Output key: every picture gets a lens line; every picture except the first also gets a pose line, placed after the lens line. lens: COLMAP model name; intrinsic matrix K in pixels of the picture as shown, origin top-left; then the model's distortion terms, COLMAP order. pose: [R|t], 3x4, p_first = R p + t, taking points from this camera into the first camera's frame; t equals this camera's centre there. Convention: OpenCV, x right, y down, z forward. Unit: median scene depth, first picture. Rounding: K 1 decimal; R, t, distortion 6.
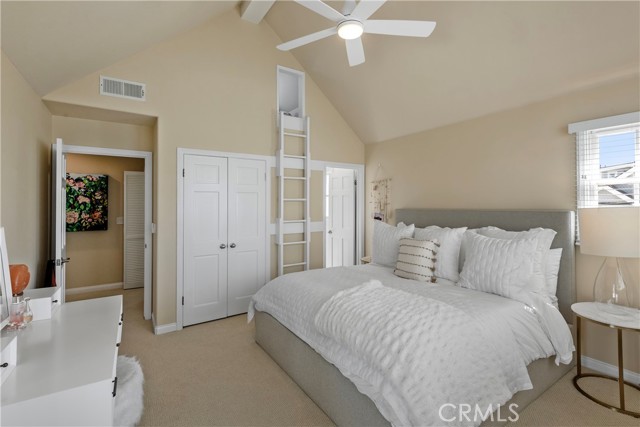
lens RADIAL K [[292.6, 0, 321.7], [0, 292.6, 207.4], [0, 0, 1]] dist [-0.000064, -0.000055]
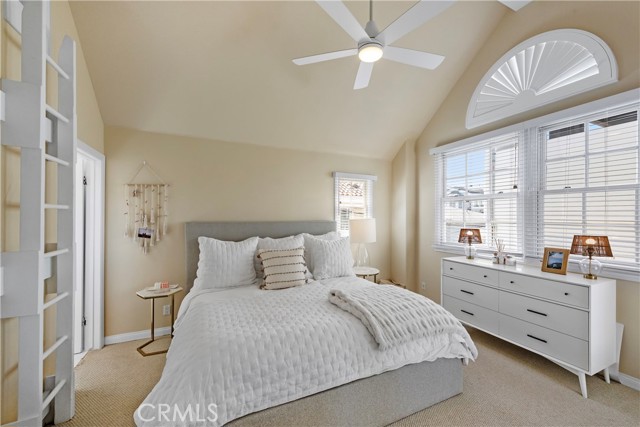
lens RADIAL K [[259.1, 0, 322.6], [0, 259.1, 216.7], [0, 0, 1]] dist [0.001189, 0.000041]
pose [[0.133435, 0.009139, 0.991015, -0.392616], [0.009144, 0.999904, -0.010452, 0.000571], [-0.991015, 0.010456, 0.133339, 0.485309]]
